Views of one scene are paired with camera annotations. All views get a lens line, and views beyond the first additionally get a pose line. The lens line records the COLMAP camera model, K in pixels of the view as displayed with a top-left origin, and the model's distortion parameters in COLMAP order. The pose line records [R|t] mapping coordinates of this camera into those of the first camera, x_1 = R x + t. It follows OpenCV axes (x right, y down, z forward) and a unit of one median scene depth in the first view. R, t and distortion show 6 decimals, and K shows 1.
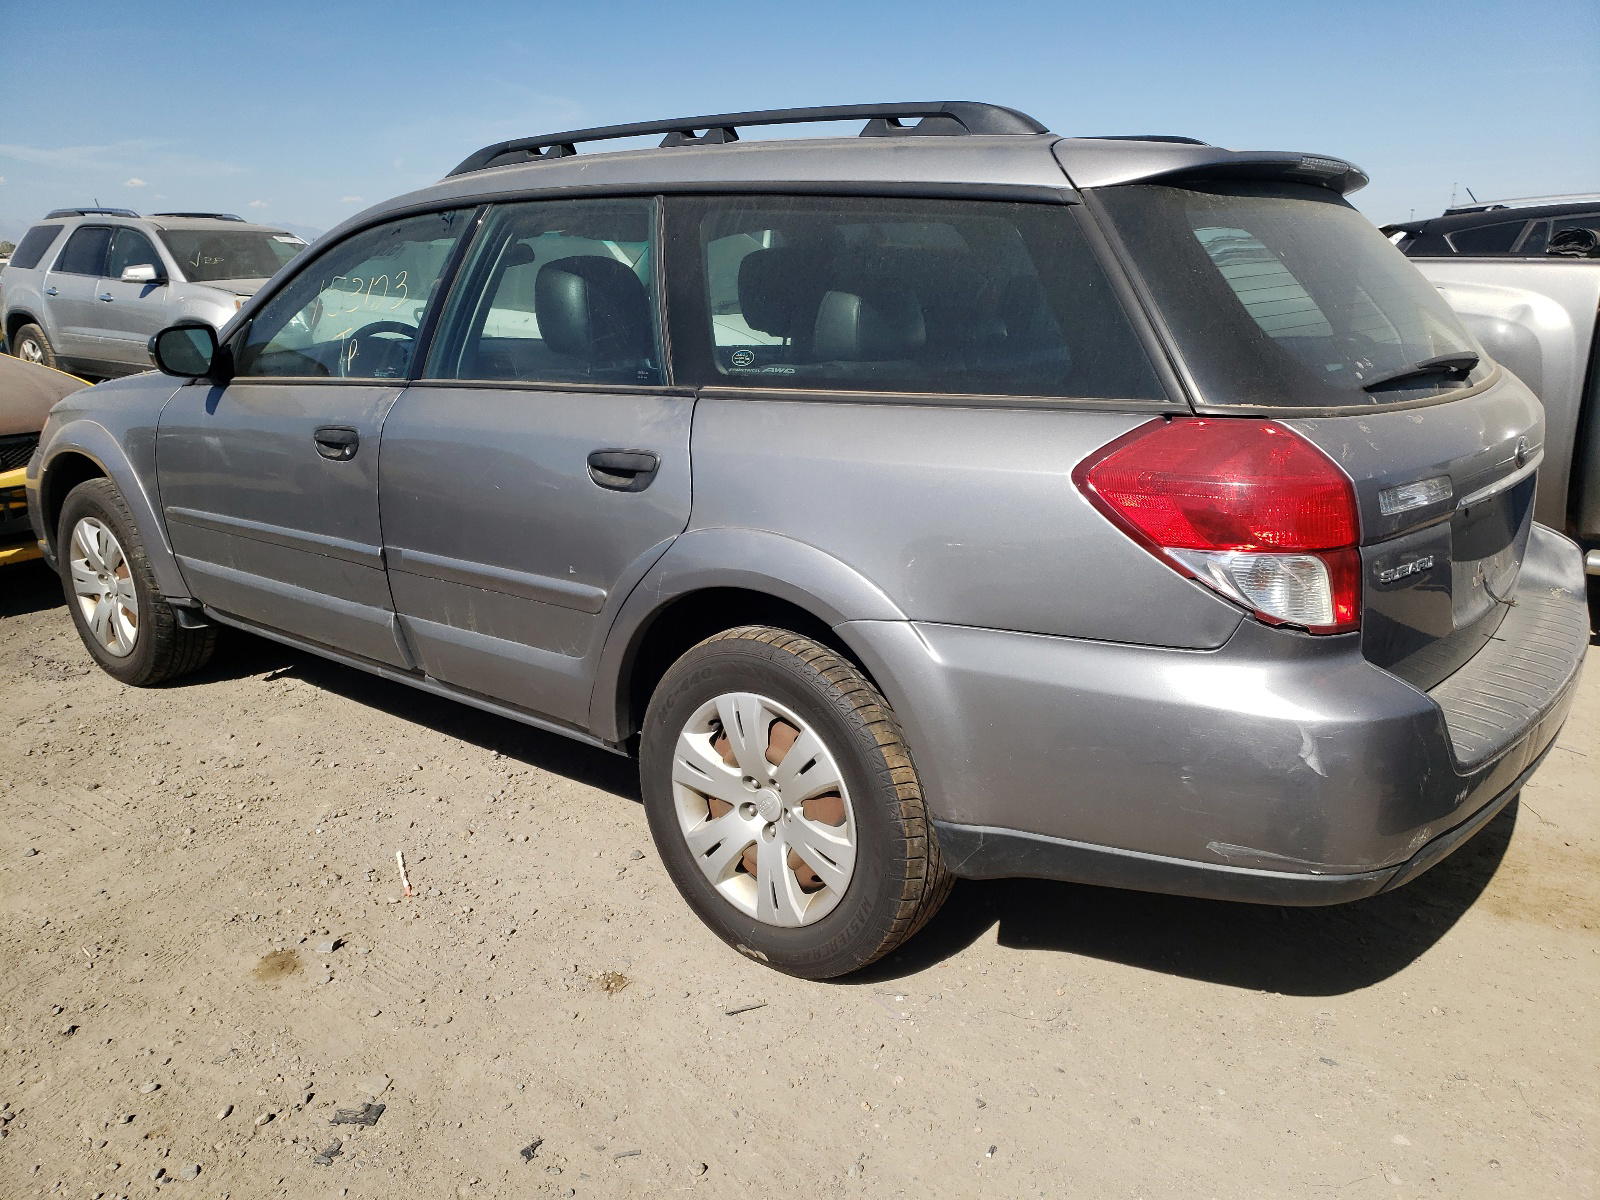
lens RADIAL K [[1360.9, 0, 800.0], [0, 1360.9, 600.0], [0, 0, 1]] dist [0.100602, -0.005667]
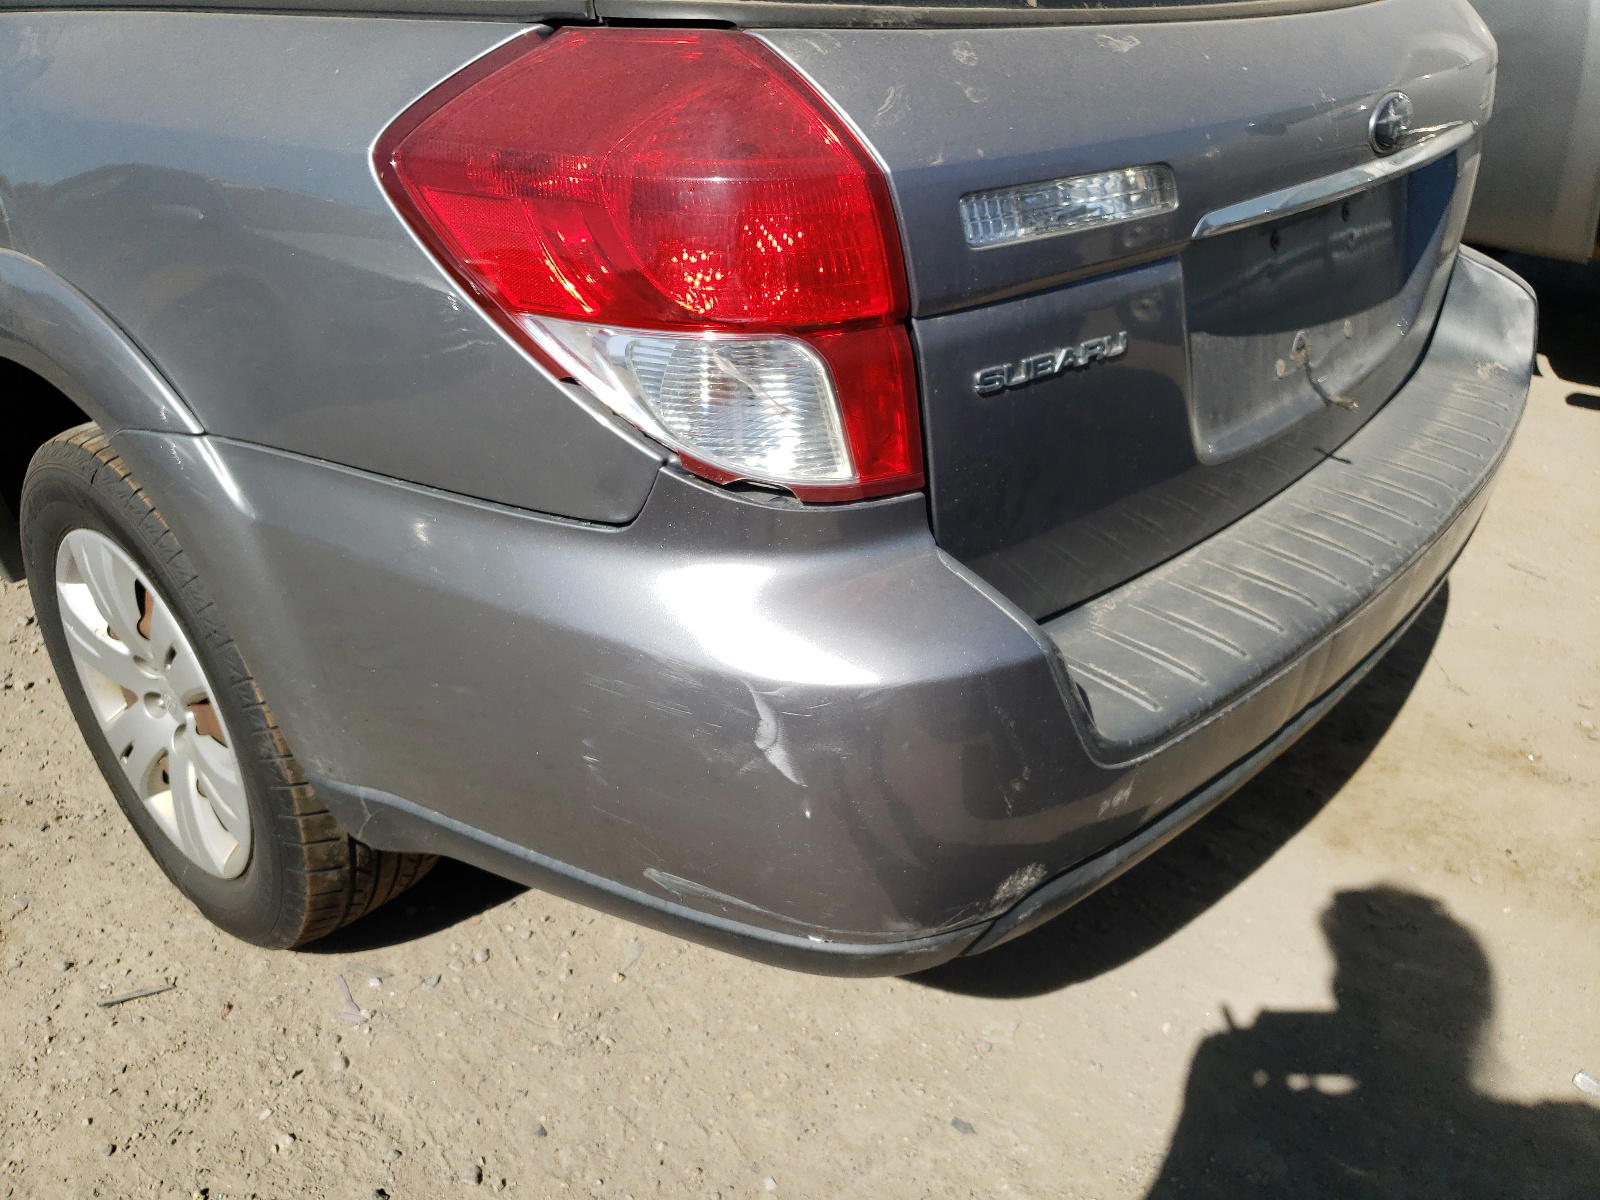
lens RADIAL K [[1266.0, 0, 800.0], [0, 1266.0, 600.0], [0, 0, 1]] dist [0.094802, -0.000242]
pose [[0.996382, 0.027942, -0.080269, 0.352846], [-0.010204, 0.976911, 0.213401, -0.032648], [0.084378, -0.211810, 0.973662, 0.478691]]
